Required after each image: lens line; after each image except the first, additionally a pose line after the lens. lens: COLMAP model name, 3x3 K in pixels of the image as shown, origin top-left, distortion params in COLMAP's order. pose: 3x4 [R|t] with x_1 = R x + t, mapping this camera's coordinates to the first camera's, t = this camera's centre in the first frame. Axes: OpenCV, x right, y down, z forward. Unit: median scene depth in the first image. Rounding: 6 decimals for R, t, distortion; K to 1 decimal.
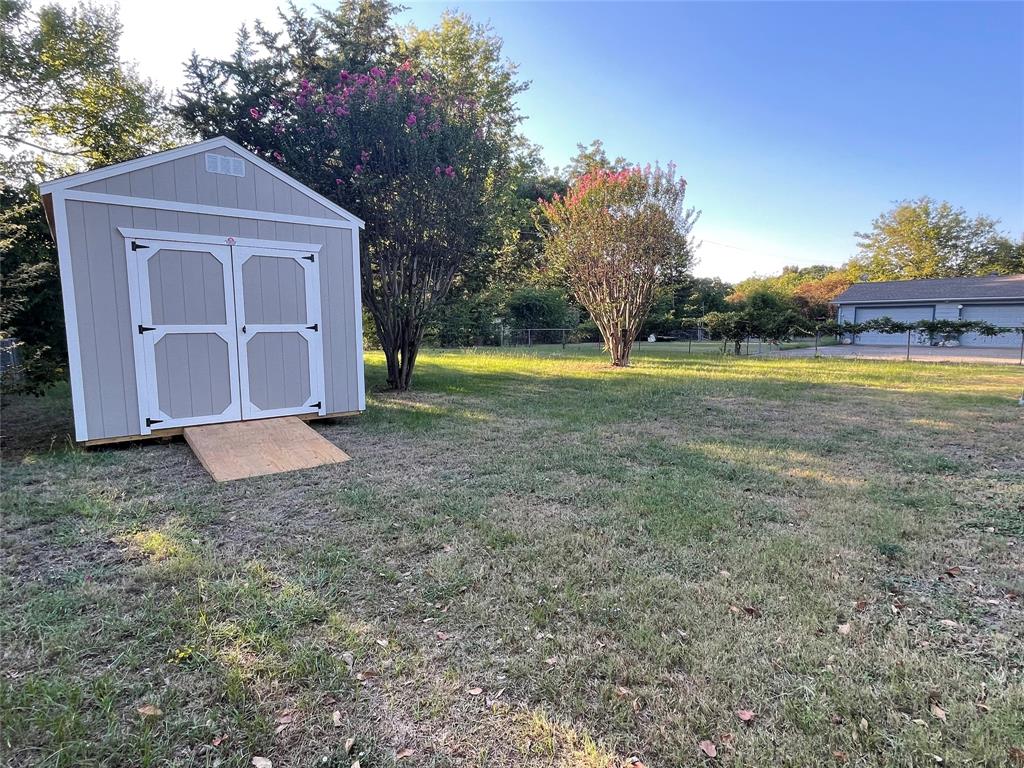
lens RADIAL K [[558.5, 0, 518.1], [0, 558.5, 384.0], [0, 0, 1]] dist [-0.019595, 0.009774]
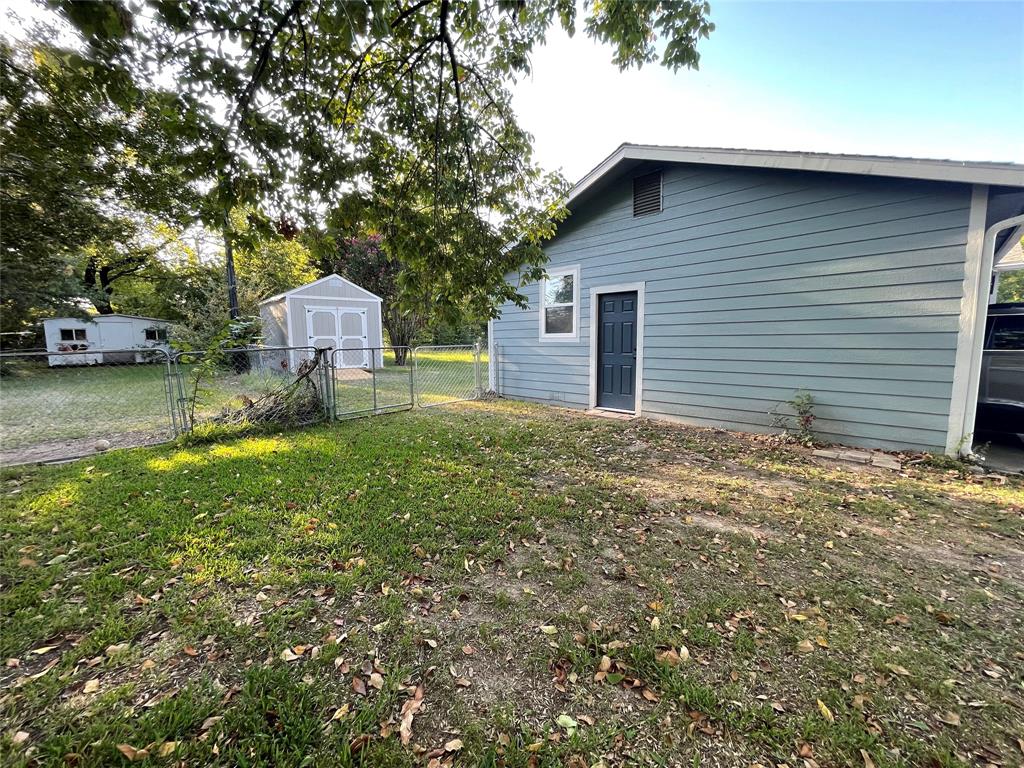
lens RADIAL K [[413.3, 0, 516.4], [0, 413.3, 384.2], [0, 0, 1]] dist [-0.001760, -0.000422]
pose [[0.999304, -0.000151, 0.037302, 0.195982], [-0.000101, 0.999977, 0.006748, 0.074080], [-0.037302, -0.006747, 0.999281, -0.683204]]
